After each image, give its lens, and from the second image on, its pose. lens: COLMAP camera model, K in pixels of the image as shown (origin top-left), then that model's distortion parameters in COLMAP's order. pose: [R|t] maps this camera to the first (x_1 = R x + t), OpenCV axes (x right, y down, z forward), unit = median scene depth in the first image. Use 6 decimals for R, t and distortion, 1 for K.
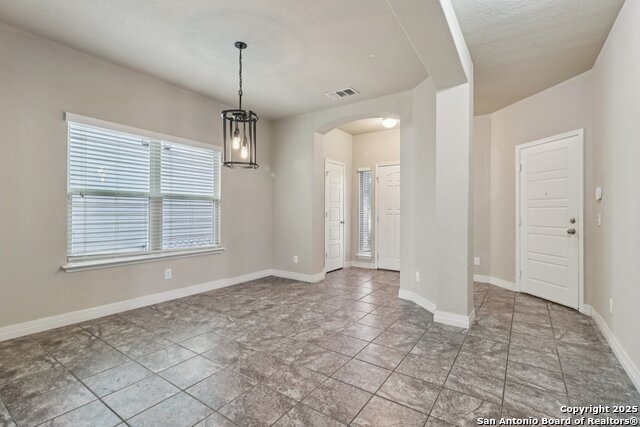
lens RADIAL K [[302.3, 0, 320.9], [0, 302.3, 210.4], [0, 0, 1]] dist [0.002546, 0.000507]
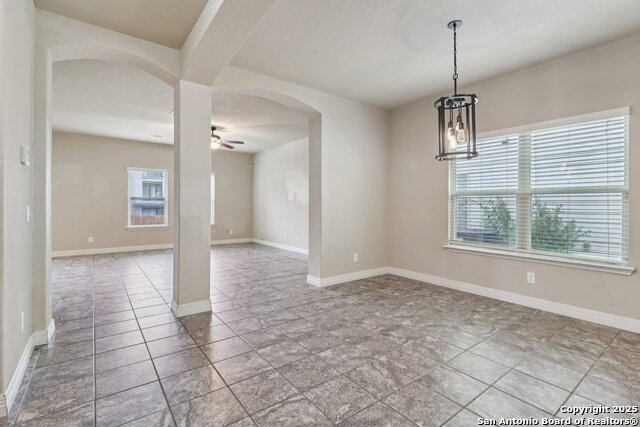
lens RADIAL K [[302.3, 0, 324.6], [0, 302.3, 211.0], [0, 0, 1]] dist [0.002546, 0.000507]
pose [[-0.318636, 0.009329, -0.947831, 0.784133], [-0.006529, 0.999906, 0.012037, 0.004787], [0.947855, 0.010023, -0.318545, 1.004294]]
